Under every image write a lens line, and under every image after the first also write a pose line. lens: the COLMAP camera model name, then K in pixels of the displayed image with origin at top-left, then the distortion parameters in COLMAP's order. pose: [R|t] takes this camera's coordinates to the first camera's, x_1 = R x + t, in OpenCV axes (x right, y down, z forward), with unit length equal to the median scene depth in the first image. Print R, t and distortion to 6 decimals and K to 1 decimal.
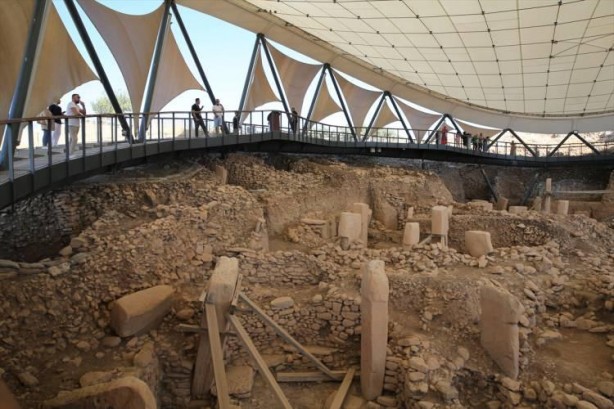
lens RADIAL K [[432.5, 0, 307.0], [0, 432.5, 204.5], [0, 0, 1]] dist [-0.062004, 0.002050]
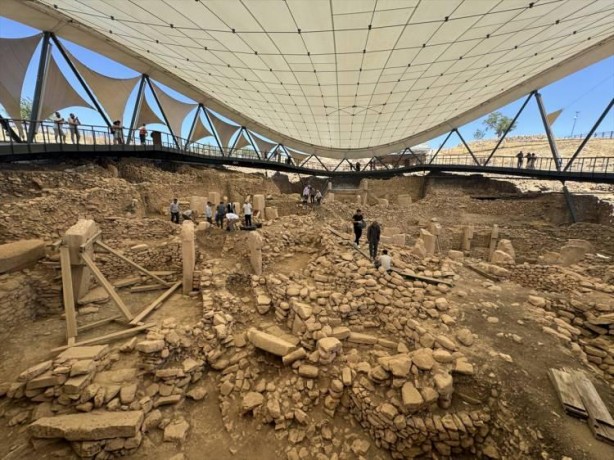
lens RADIAL K [[248.6, 0, 304.5], [0, 248.6, 233.0], [0, 0, 1]] dist [0.000829, 0.000178]
pose [[0.936636, -0.040390, 0.347969, 0.110119], [-0.009584, 0.990005, 0.140710, 0.014839], [-0.350174, -0.135128, 0.926886, -0.061978]]
